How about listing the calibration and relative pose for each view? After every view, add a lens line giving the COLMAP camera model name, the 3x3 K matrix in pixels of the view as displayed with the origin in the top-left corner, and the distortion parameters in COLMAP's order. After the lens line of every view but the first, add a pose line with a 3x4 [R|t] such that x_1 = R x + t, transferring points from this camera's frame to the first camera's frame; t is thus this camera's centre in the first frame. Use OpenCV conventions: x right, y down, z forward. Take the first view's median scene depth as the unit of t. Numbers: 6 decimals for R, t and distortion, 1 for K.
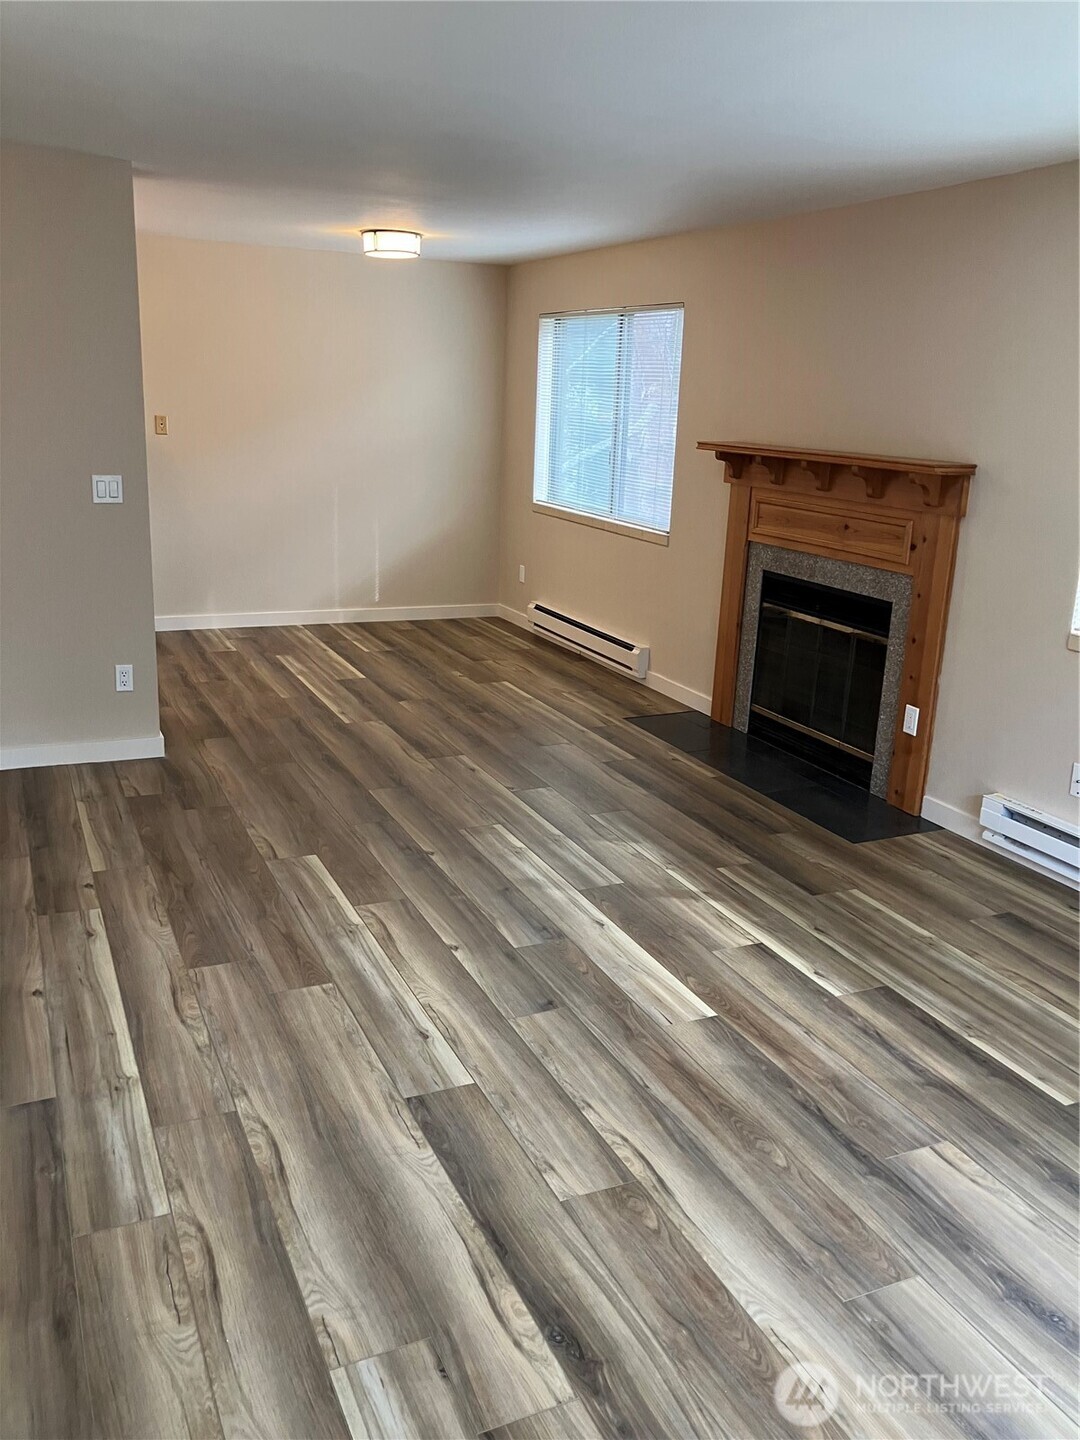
lens RADIAL K [[1172.8, 0, 540.0], [0, 1172.8, 720.0], [0, 0, 1]] dist [0.004395, -0.007922]
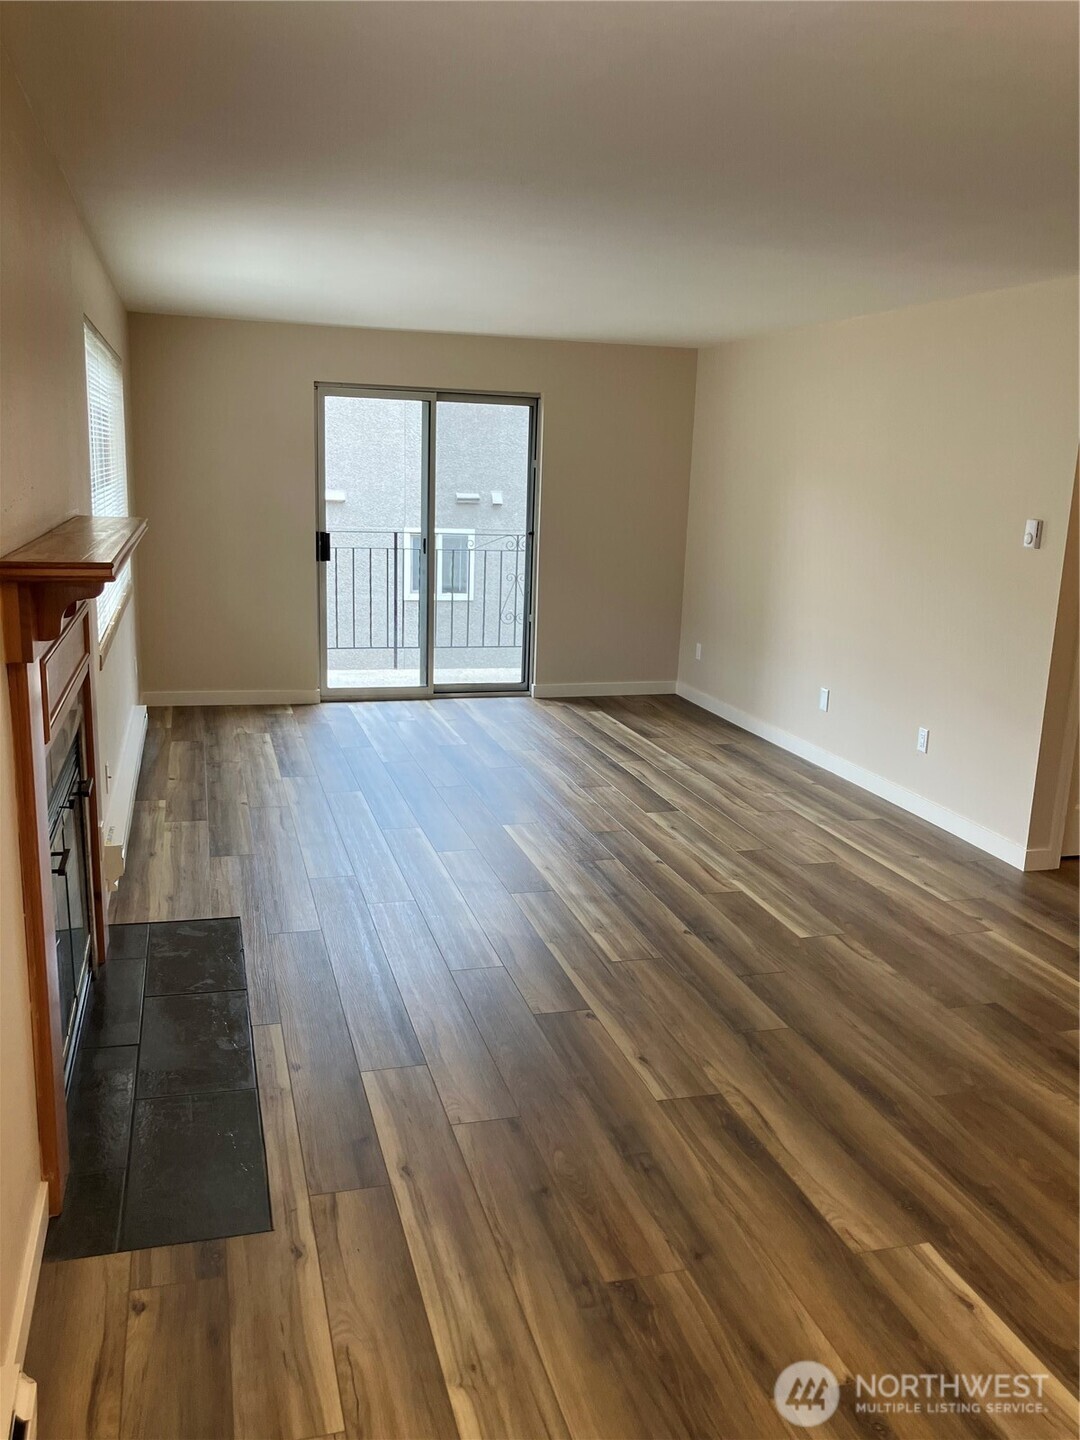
lens RADIAL K [[1172.8, 0, 540.0], [0, 1172.8, 720.0], [0, 0, 1]] dist [0.004395, -0.007922]
pose [[-0.986586, -0.100448, 0.128677, -0.088893], [-0.027524, 0.879339, 0.475401, -0.574808], [-0.160904, 0.465482, -0.870308, 2.007349]]
